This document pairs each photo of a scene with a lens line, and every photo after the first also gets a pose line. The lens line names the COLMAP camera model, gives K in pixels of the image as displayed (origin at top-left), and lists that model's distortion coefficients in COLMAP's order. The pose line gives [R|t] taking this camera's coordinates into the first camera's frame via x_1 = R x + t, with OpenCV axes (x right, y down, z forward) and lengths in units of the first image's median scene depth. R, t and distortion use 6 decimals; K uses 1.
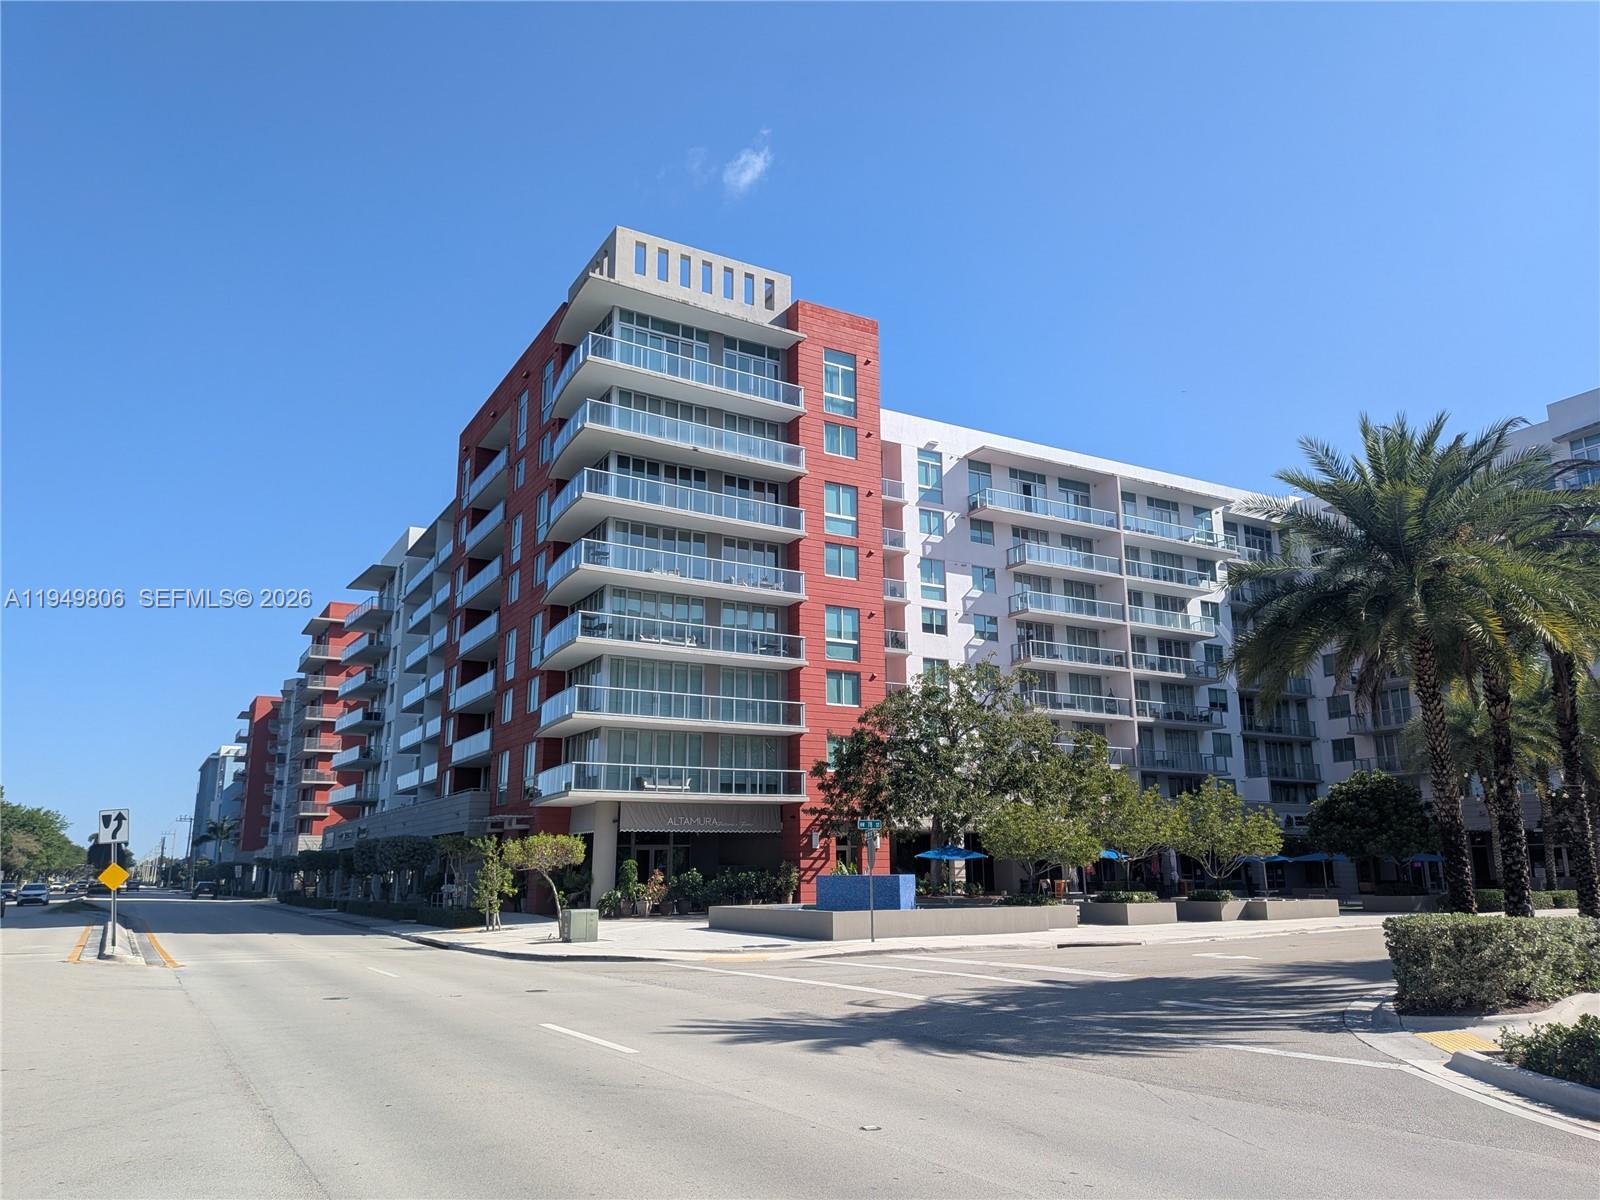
lens RADIAL K [[1139.1, 0, 835.5], [0, 1139.1, 596.0], [0, 0, 1]] dist [0.115548, -0.174500]
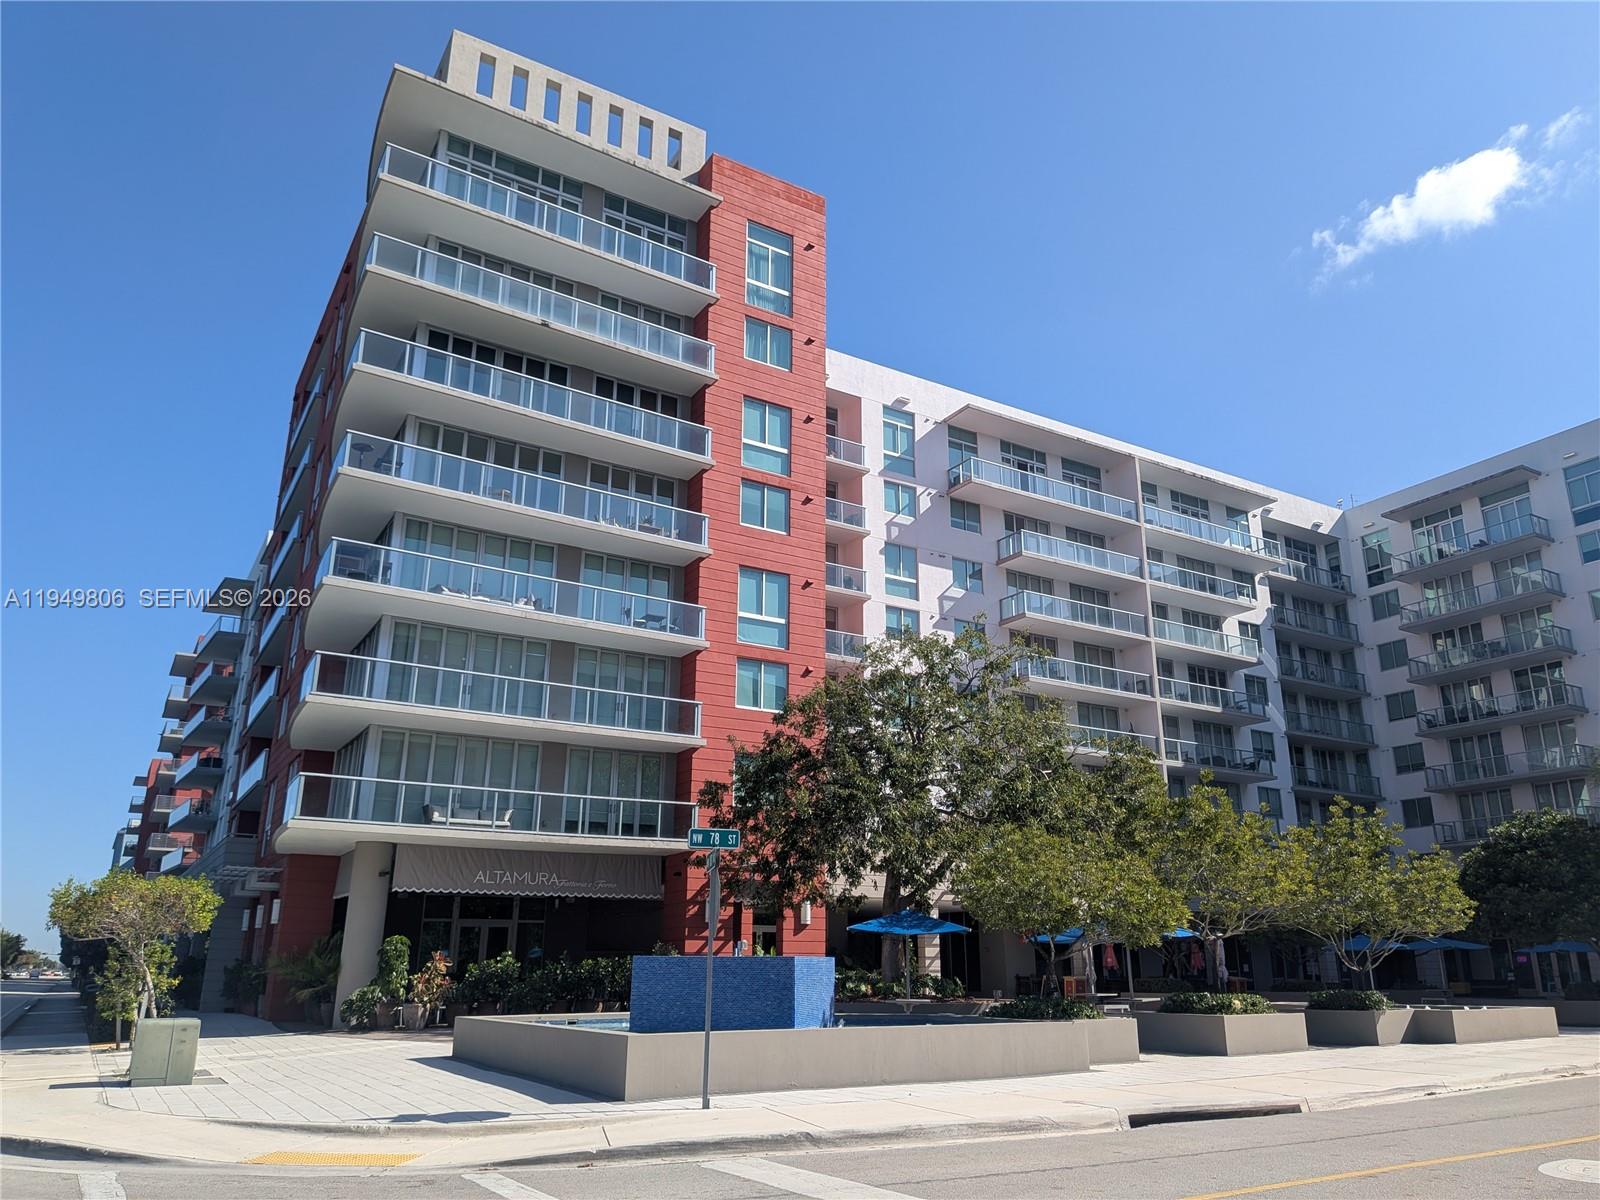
lens RADIAL K [[1139.1, 0, 835.5], [0, 1139.1, 596.0], [0, 0, 1]] dist [0.115548, -0.174500]
pose [[0.999835, 0.013200, 0.012505, 0.032615], [-0.012187, 0.996886, -0.077914, 0.062877], [-0.013495, 0.077748, 0.996882, 0.243340]]
